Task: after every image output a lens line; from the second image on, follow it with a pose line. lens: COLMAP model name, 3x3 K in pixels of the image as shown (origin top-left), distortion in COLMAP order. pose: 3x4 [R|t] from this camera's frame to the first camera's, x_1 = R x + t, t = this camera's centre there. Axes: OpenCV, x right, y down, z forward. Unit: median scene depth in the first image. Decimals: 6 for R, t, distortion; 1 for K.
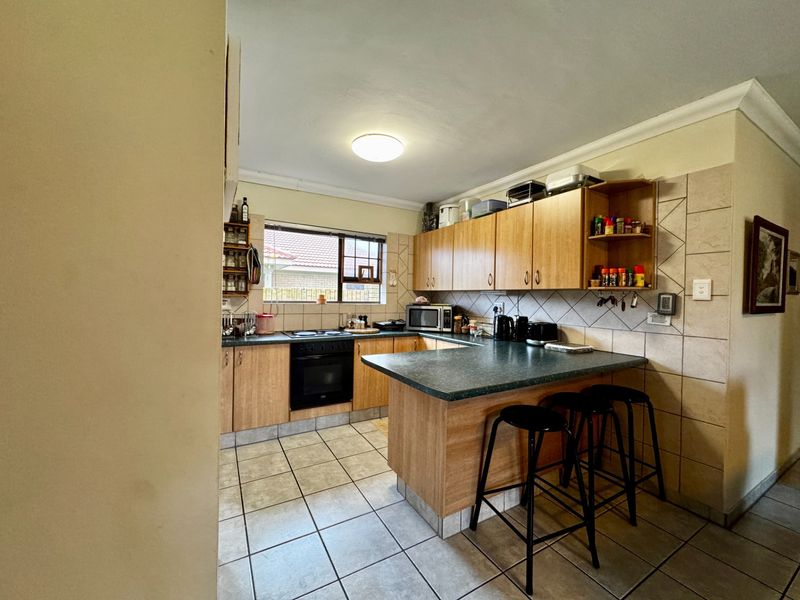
lens RADIAL K [[317.9, 0, 397.4], [0, 317.9, 301.0], [0, 0, 1]] dist [0.000415, 0.000071]
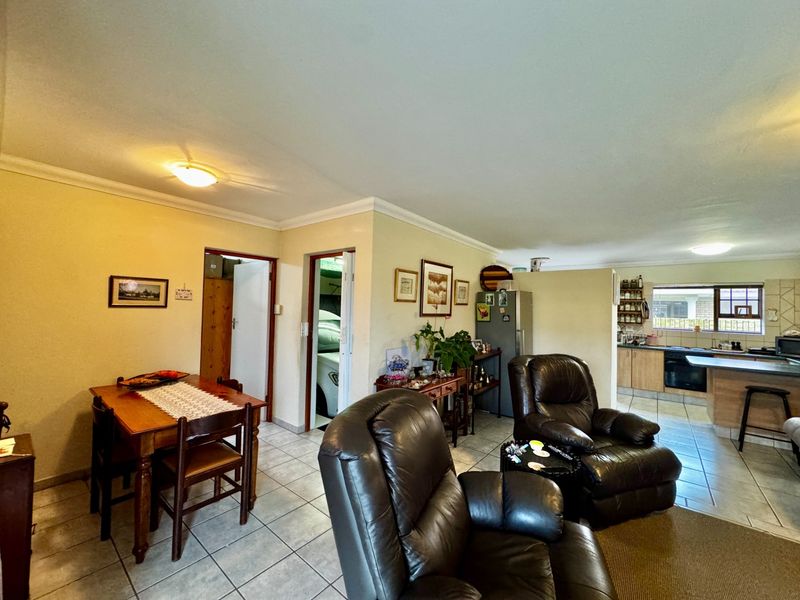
lens RADIAL K [[317.9, 0, 397.4], [0, 317.9, 301.0], [0, 0, 1]] dist [0.000415, 0.000071]
pose [[0.358199, -0.029915, -0.933166, 0.696105], [-0.030751, 0.998566, -0.043816, -0.027044], [0.933139, 0.044391, 0.356765, -0.944949]]
